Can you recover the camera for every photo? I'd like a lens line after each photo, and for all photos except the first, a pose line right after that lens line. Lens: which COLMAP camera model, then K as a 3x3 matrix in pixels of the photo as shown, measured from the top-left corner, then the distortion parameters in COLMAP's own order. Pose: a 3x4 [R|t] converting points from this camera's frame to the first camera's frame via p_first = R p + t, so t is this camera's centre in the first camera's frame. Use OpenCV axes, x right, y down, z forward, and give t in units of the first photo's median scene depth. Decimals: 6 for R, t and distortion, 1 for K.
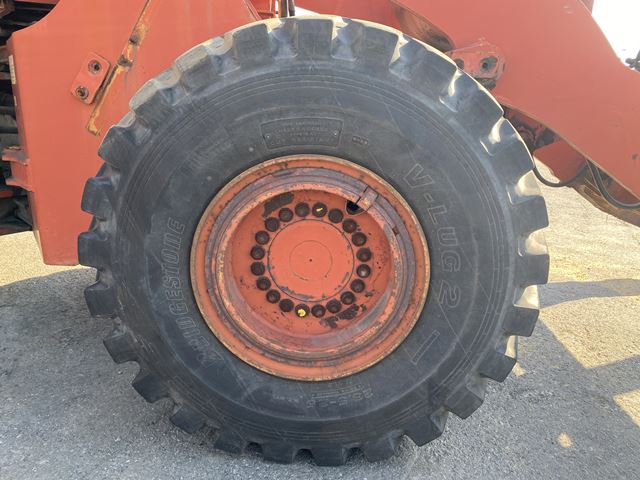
lens RADIAL K [[484.1, 0, 321.9], [0, 484.1, 242.5], [0, 0, 1]] dist [0.032947, -0.038405]
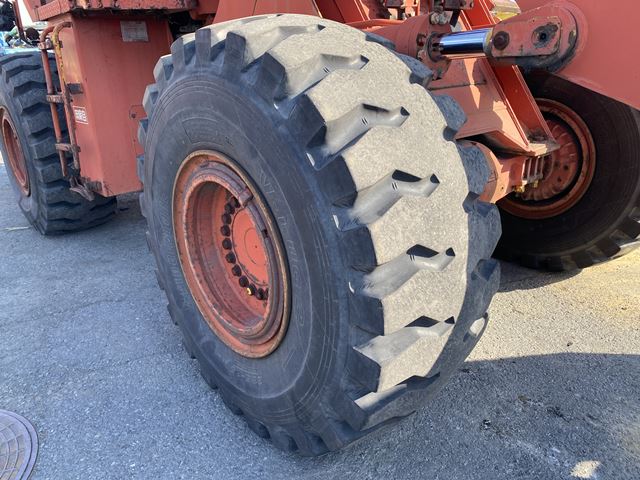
lens RADIAL K [[484.1, 0, 323.3], [0, 484.1, 243.6], [0, 0, 1]] dist [0.032947, -0.038405]
pose [[0.705042, 0.210147, -0.677314, 0.935720], [-0.153820, 0.977665, 0.143217, -0.169359], [0.692282, 0.003210, 0.721620, 0.368519]]
